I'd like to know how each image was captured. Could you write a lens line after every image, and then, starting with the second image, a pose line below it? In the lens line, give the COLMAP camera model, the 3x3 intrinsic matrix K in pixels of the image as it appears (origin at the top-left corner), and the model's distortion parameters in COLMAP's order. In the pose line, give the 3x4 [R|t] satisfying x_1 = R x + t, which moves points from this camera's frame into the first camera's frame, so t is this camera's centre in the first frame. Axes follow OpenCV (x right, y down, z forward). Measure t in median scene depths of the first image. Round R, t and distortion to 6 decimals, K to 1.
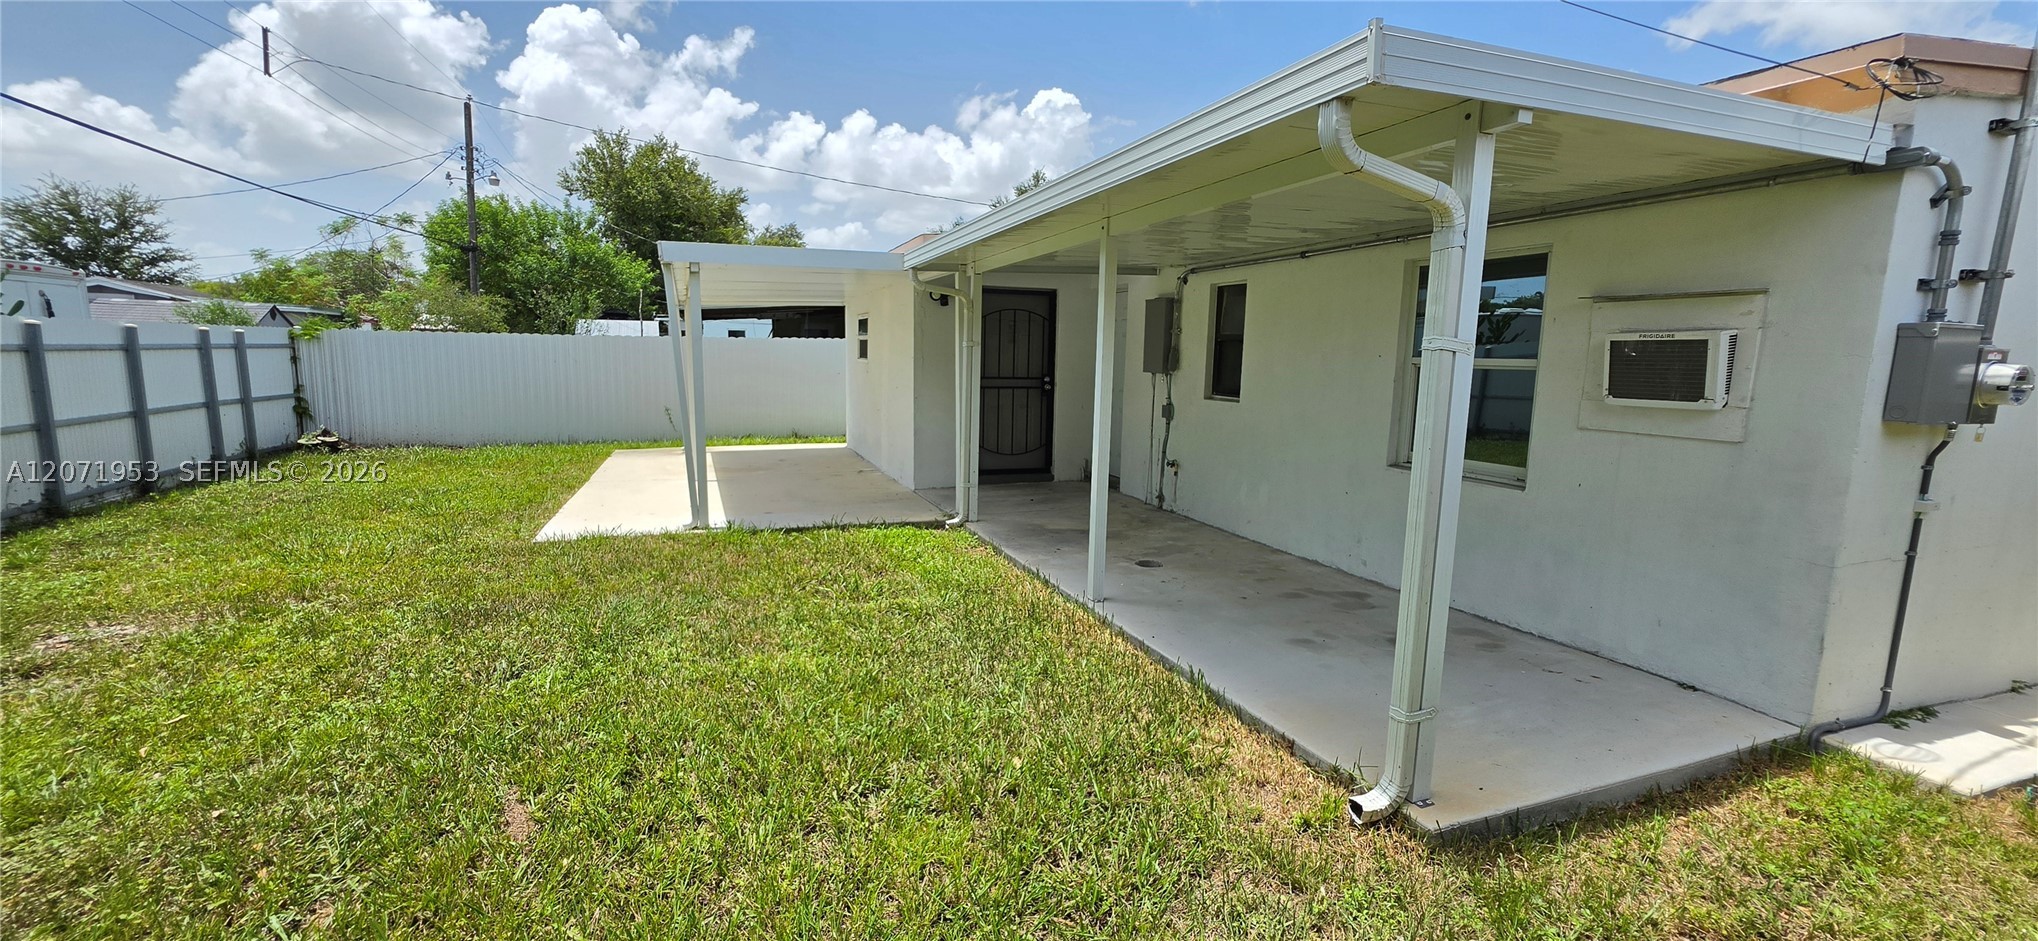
lens RADIAL K [[818.3, 0, 1010.1], [0, 818.3, 471.6], [0, 0, 1]] dist [-0.000050, 0.001057]
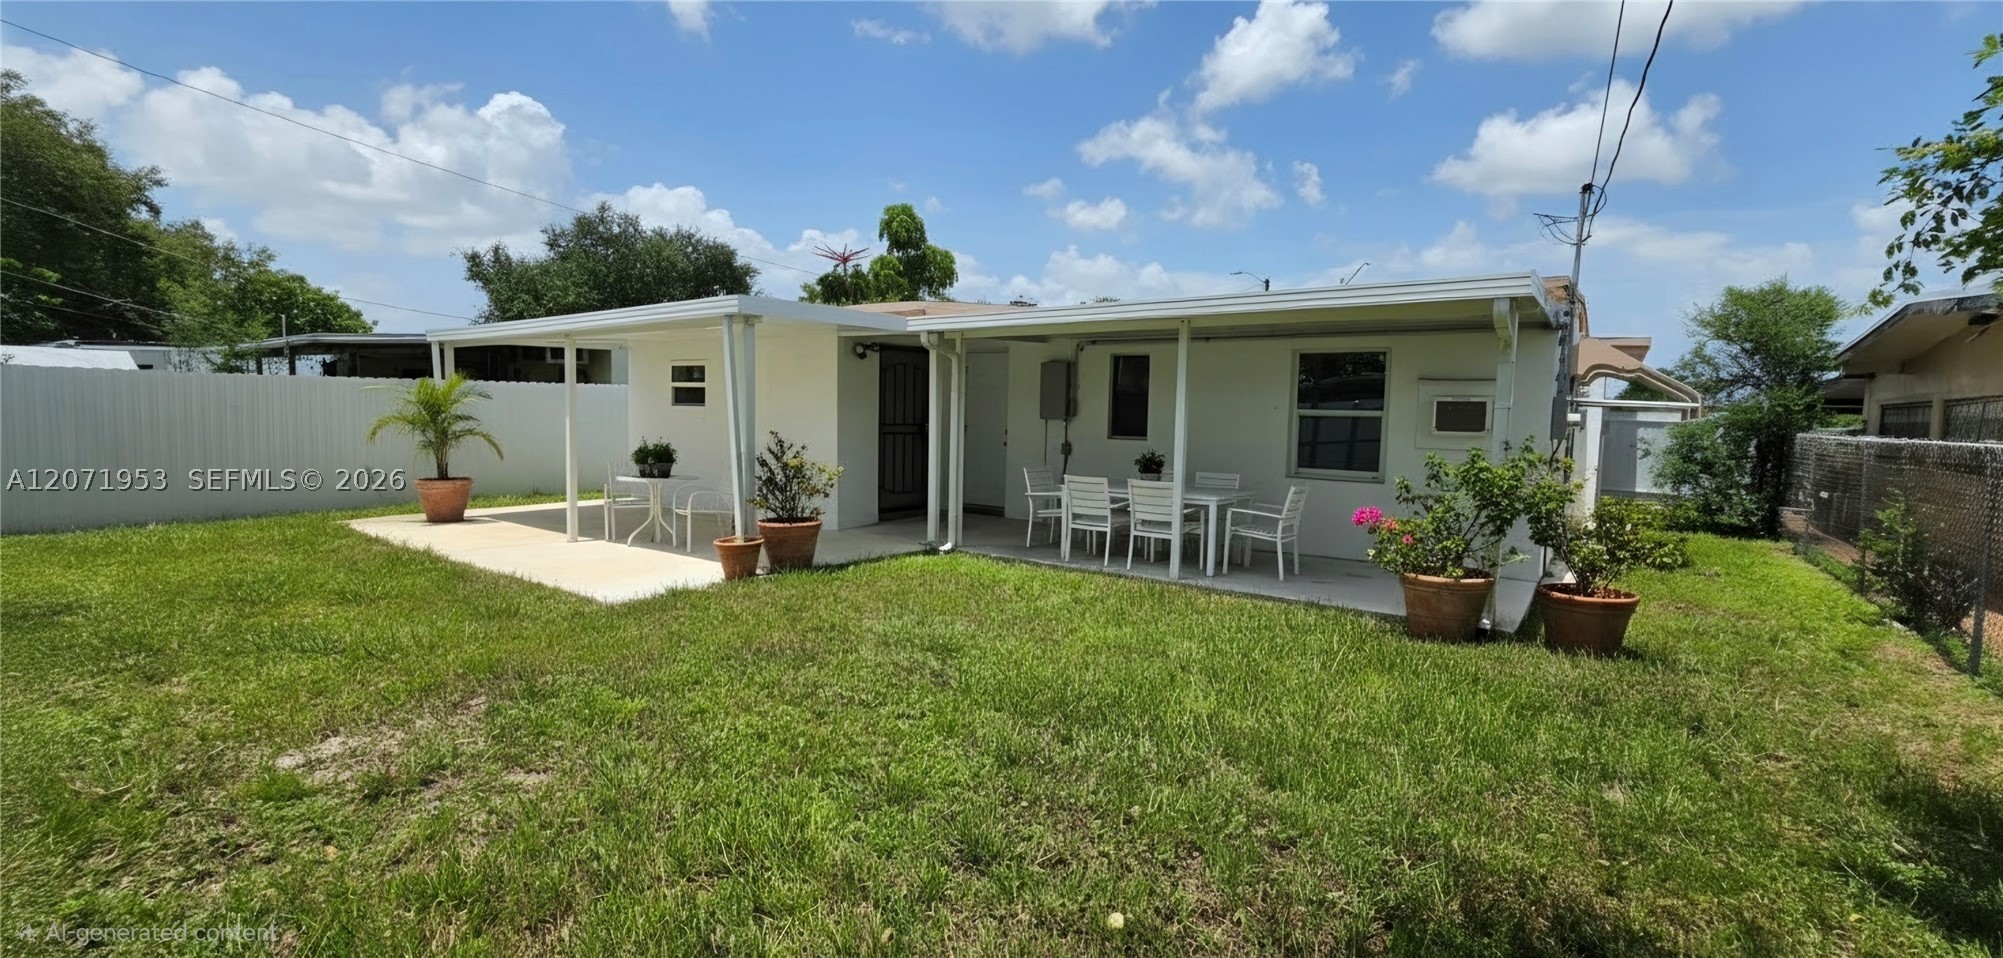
lens RADIAL K [[827.5, 0, 1017.7], [0, 827.5, 479.6], [0, 0, 1]] dist [0.001236, 0.000451]
pose [[0.830887, -0.047525, 0.554408, -0.612327], [0.072801, 0.997066, -0.023635, -0.000249], [-0.551658, 0.060000, 0.831909, -0.038295]]
